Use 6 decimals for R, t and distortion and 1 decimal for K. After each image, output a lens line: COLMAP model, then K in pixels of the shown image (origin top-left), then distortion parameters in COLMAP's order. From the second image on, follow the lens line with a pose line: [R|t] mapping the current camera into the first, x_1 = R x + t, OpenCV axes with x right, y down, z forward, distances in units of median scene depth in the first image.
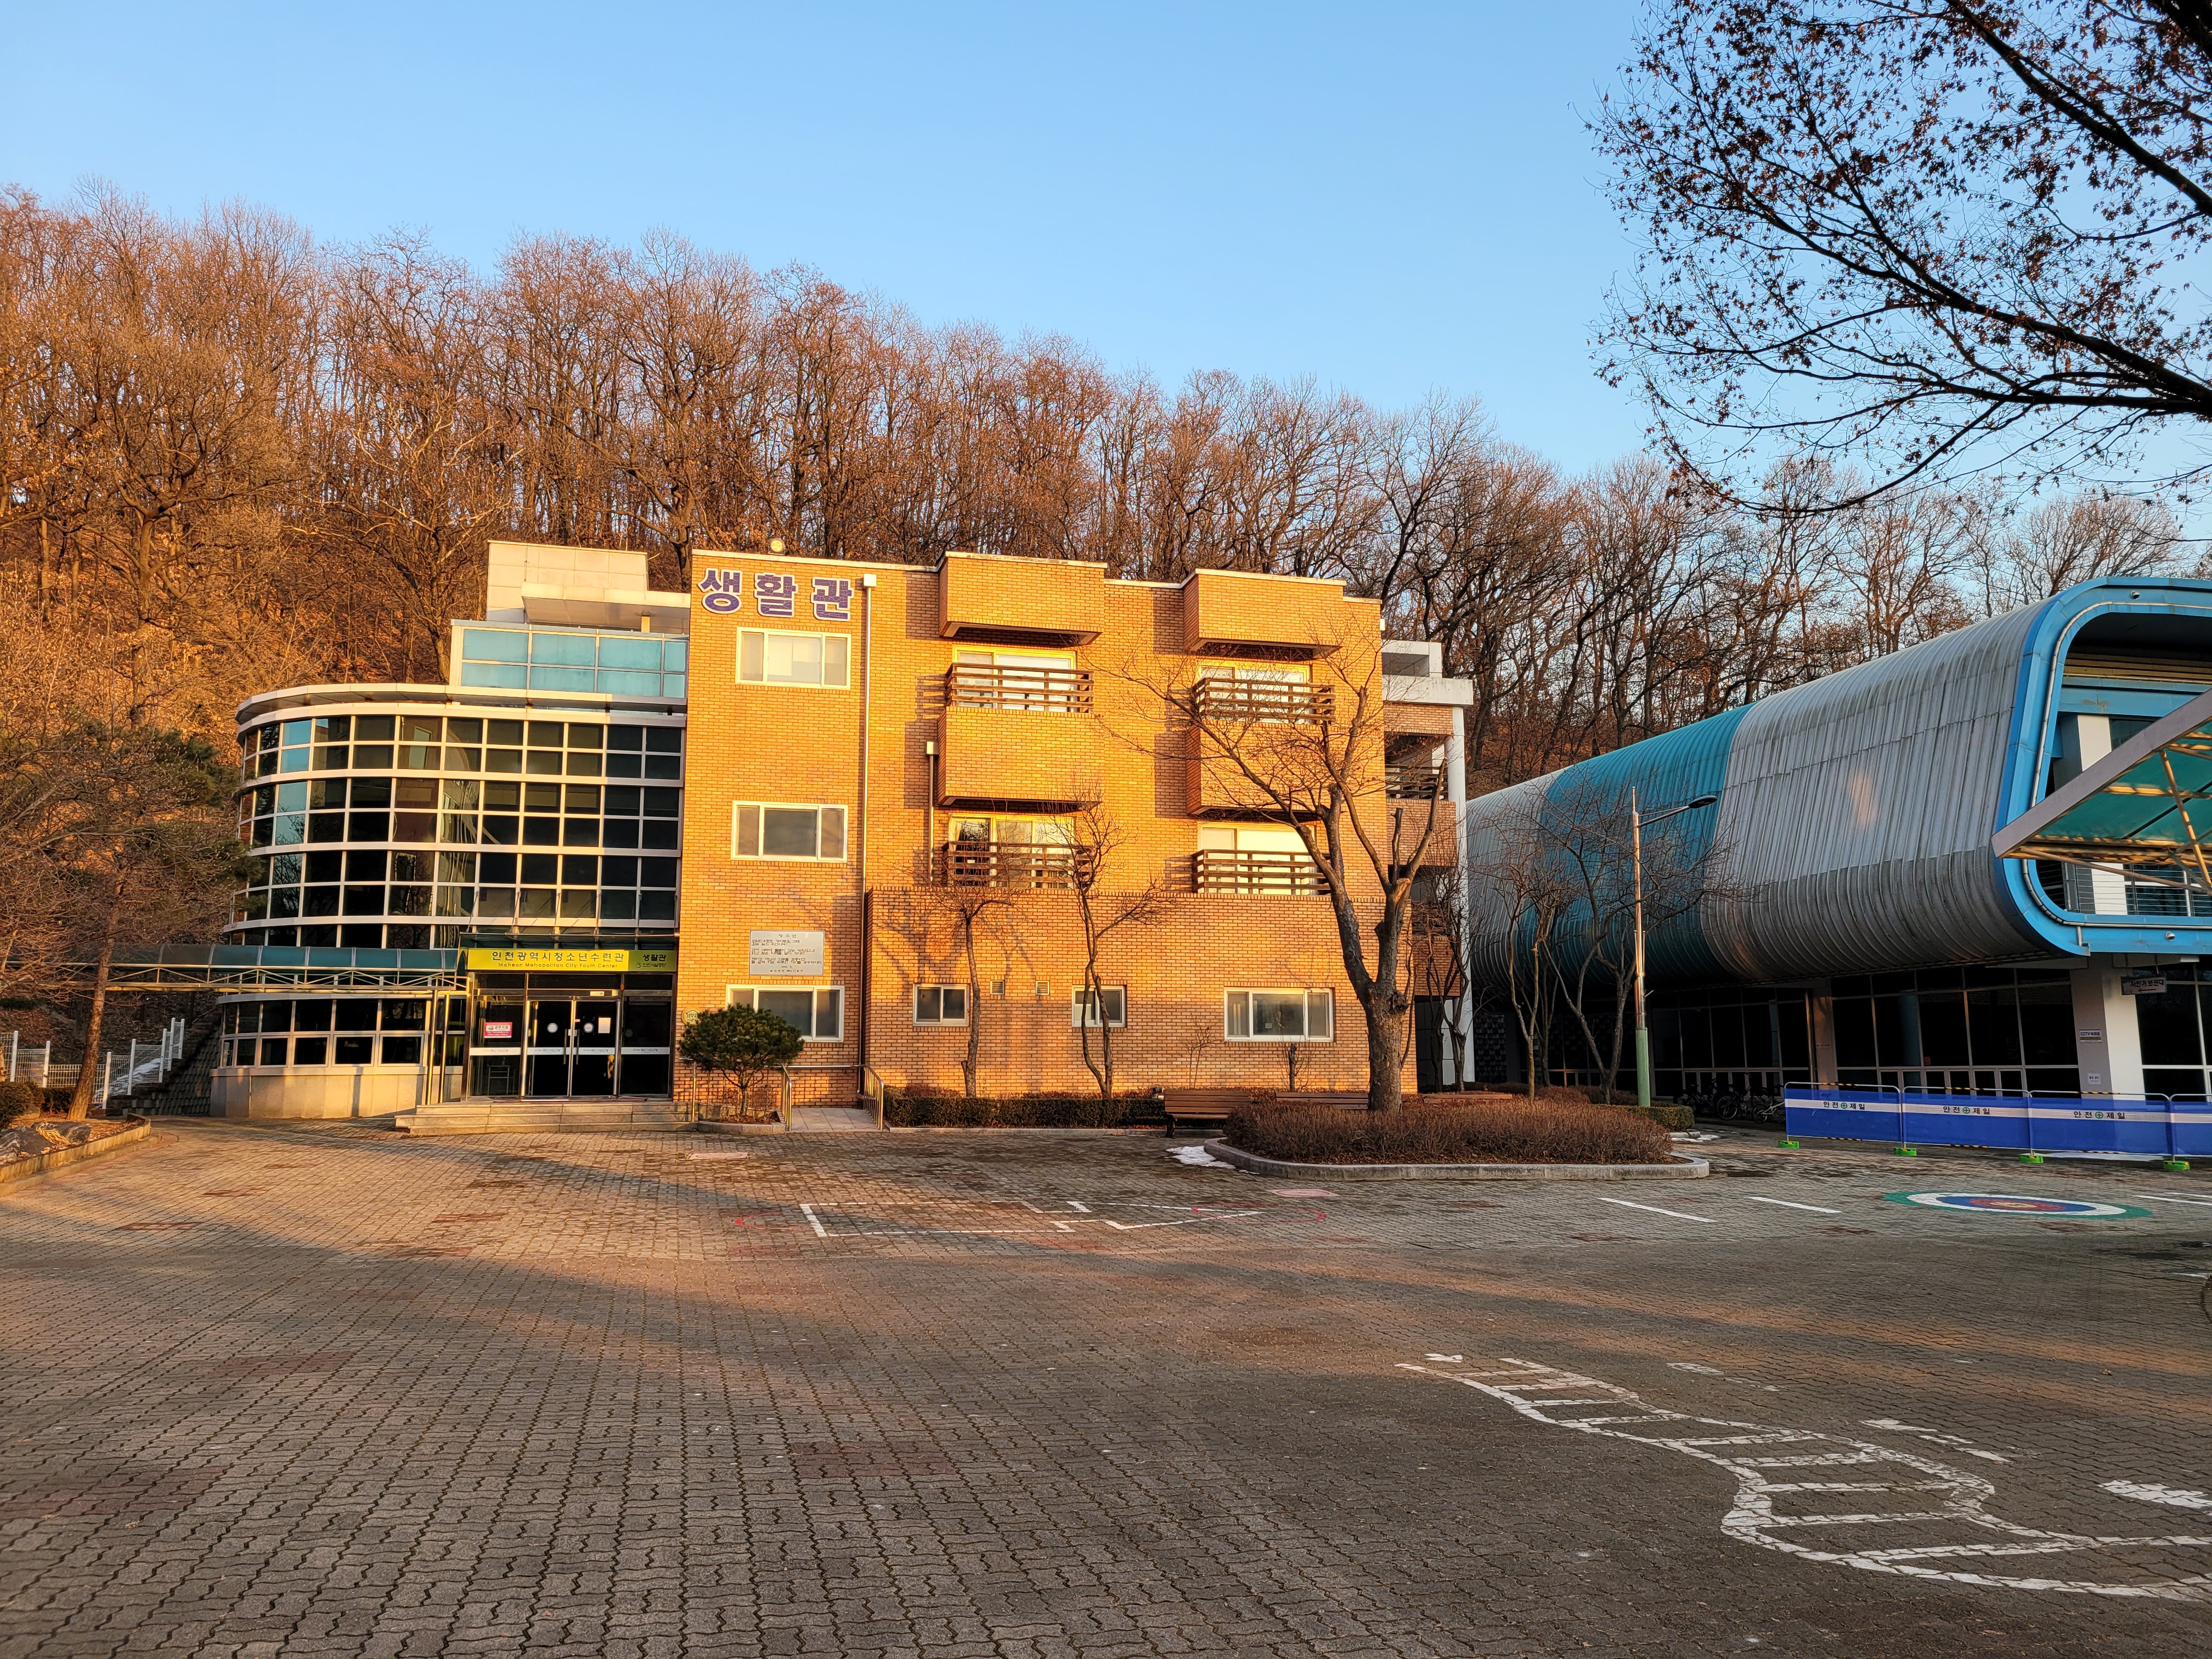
lens RADIAL K [[1664.3, 0, 1110.0], [0, 1664.3, 835.1], [0, 0, 1]] dist [0.050528, -0.001117]
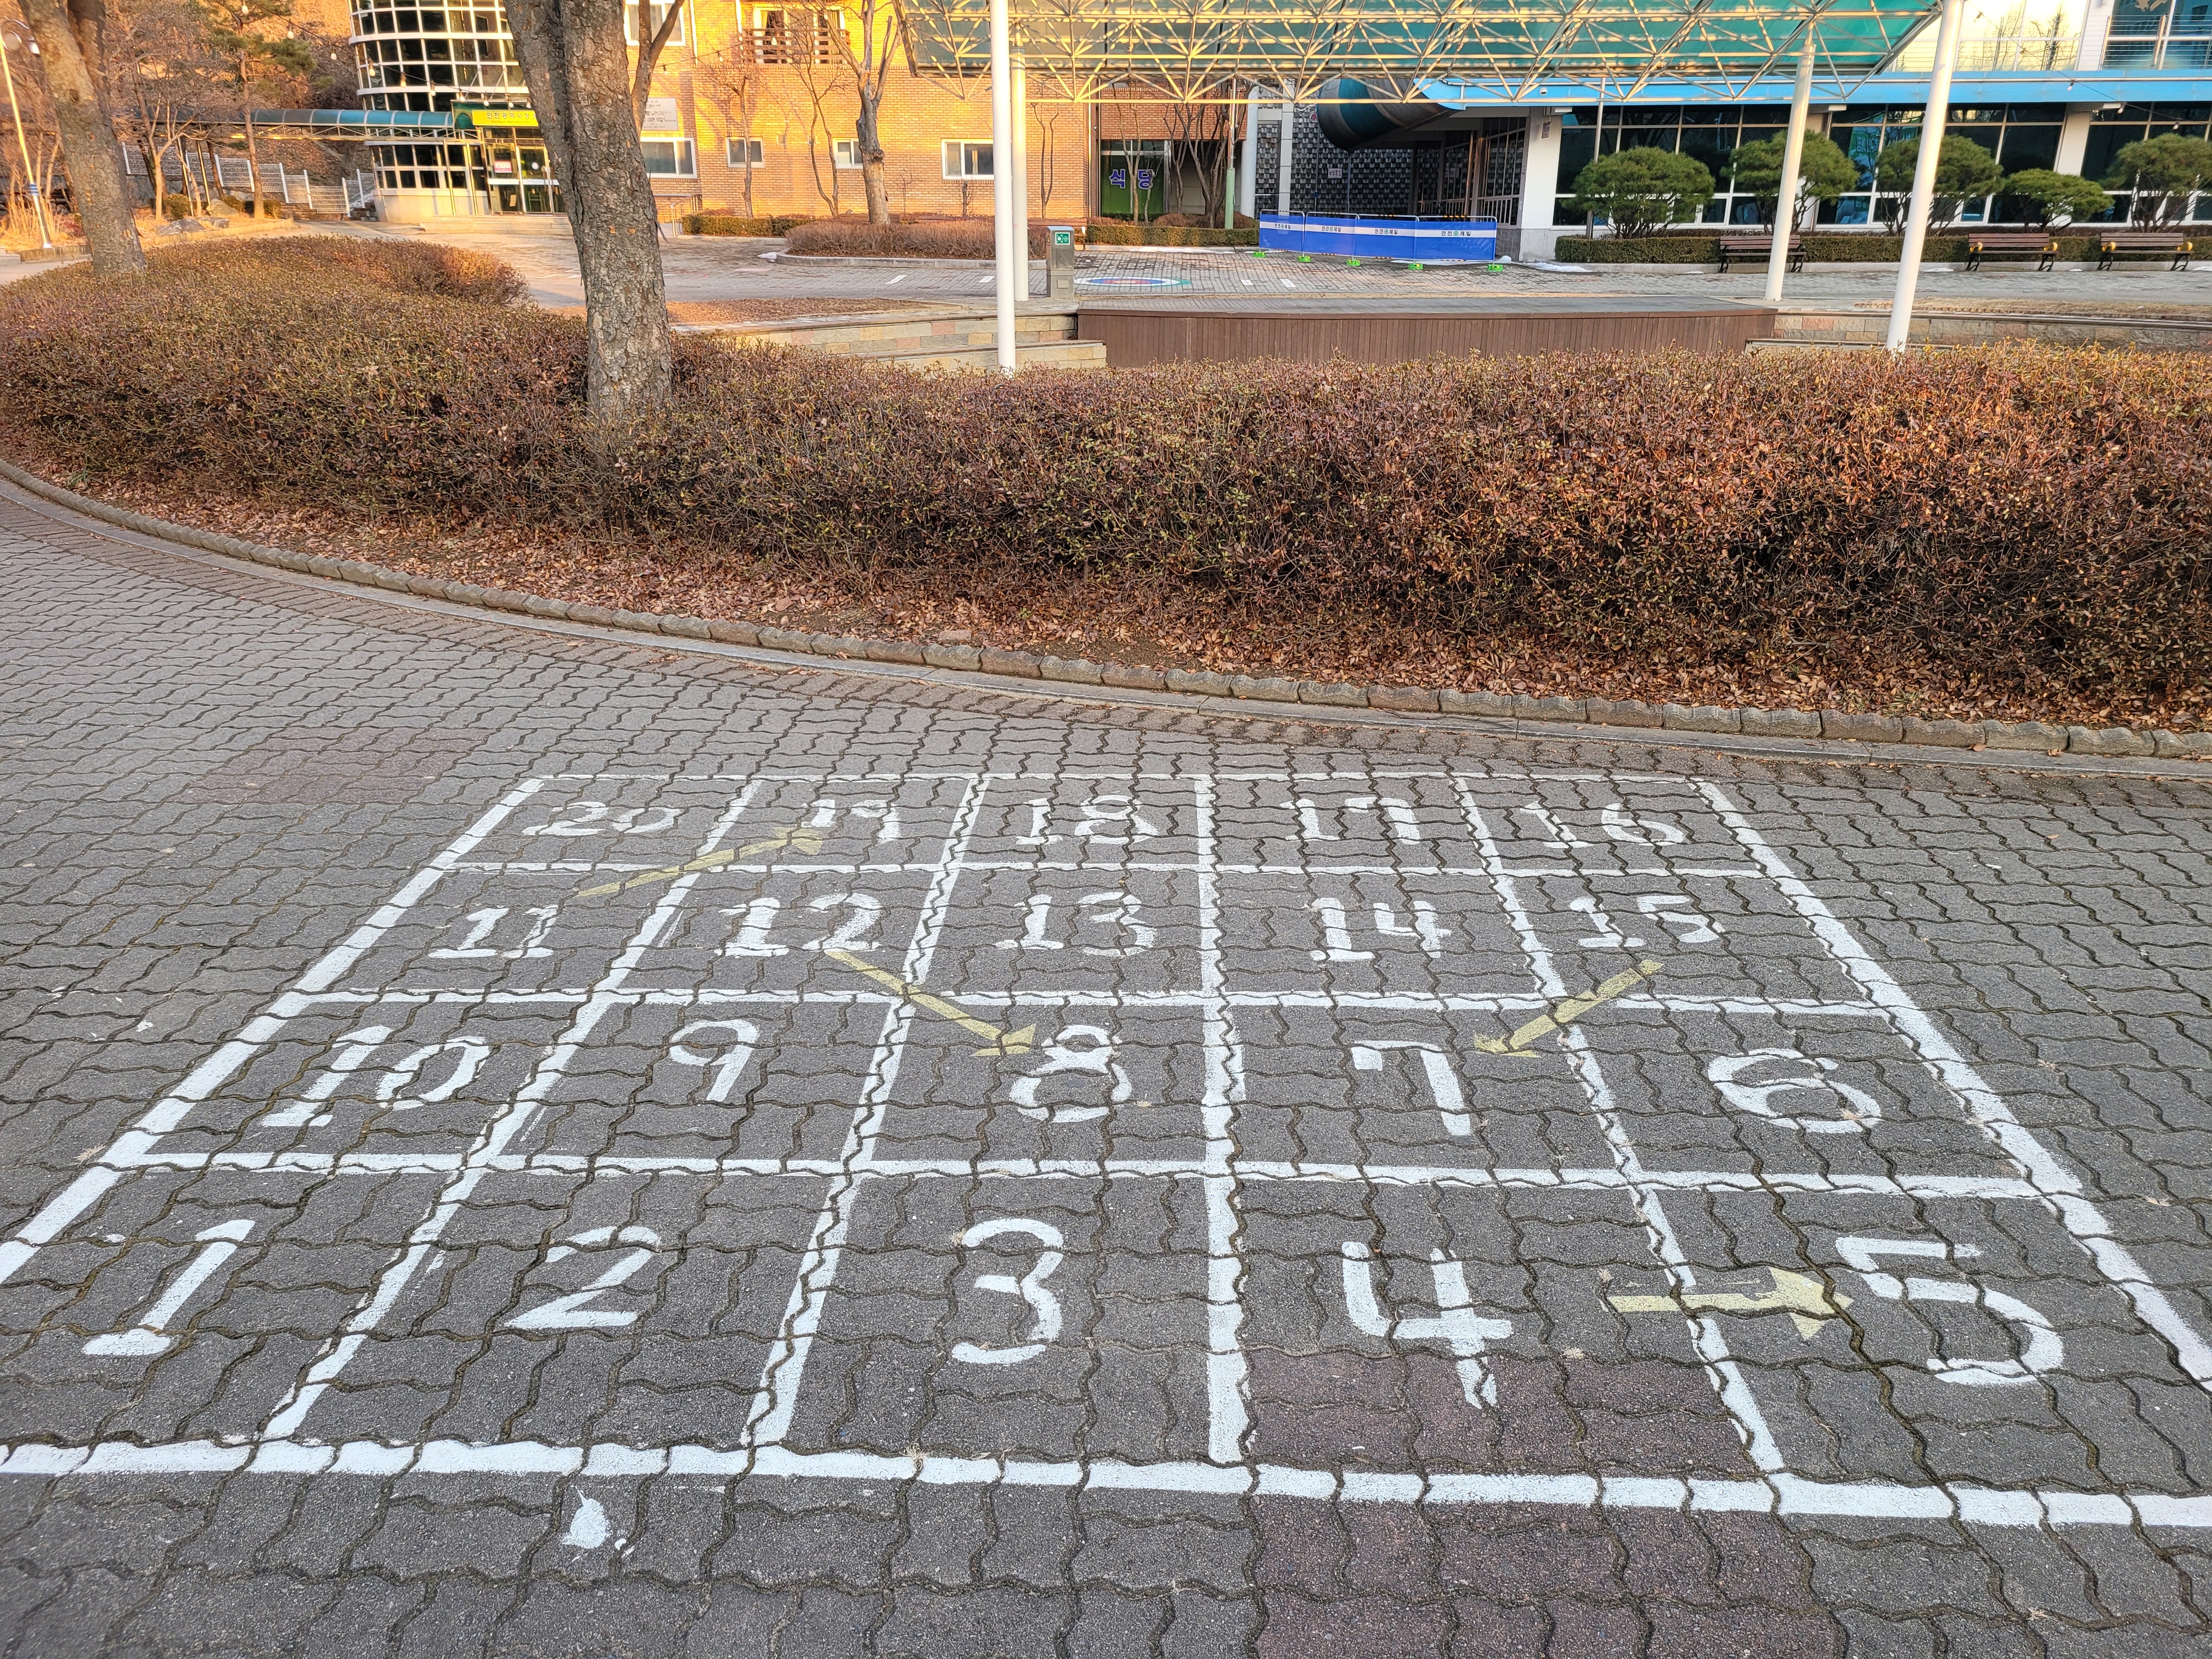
lens RADIAL K [[1664.3, 0, 1110.0], [0, 1664.3, 835.1], [0, 0, 1]] dist [0.050528, -0.001117]
pose [[0.955523, 0.107045, -0.274804, 0.690428], [0.039365, 0.877171, 0.478561, -0.071187], [0.292278, -0.468094, 0.833944, -0.461007]]
